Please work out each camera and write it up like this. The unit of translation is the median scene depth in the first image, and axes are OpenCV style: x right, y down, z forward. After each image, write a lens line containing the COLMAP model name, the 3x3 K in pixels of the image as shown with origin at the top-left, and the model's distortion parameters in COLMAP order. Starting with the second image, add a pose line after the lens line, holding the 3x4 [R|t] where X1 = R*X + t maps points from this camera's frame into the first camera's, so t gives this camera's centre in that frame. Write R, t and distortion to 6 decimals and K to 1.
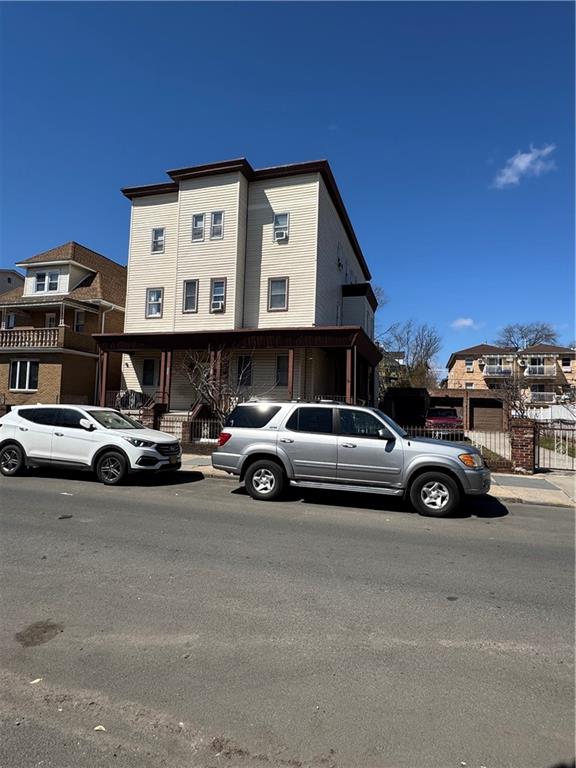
lens RADIAL K [[428.5, 0, 288.0], [0, 428.5, 384.0], [0, 0, 1]] dist [0.000947, 0.000311]
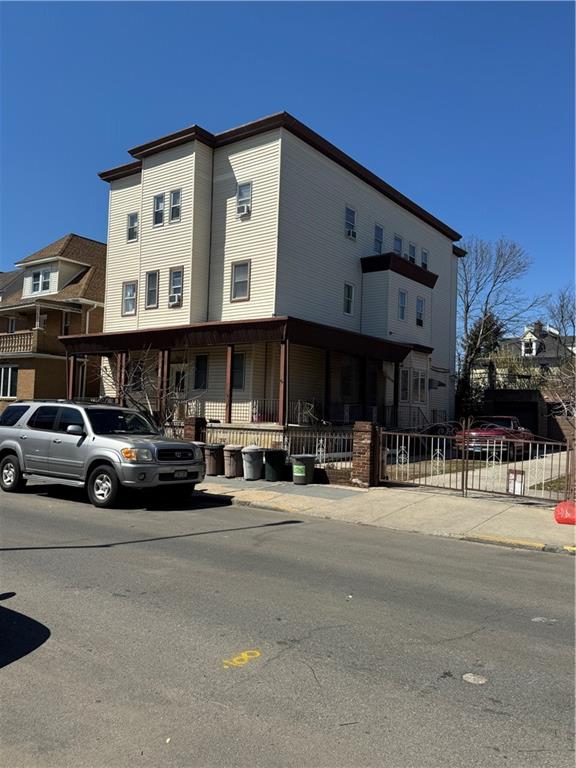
lens RADIAL K [[602.0, 0, 288.0], [0, 602.0, 384.0], [0, 0, 1]] dist [0.179054, -0.292788]
pose [[0.944527, -0.018460, -0.327913, 0.455134], [0.015387, 0.999810, -0.011962, 0.010669], [0.328072, 0.006253, 0.944632, -0.101291]]
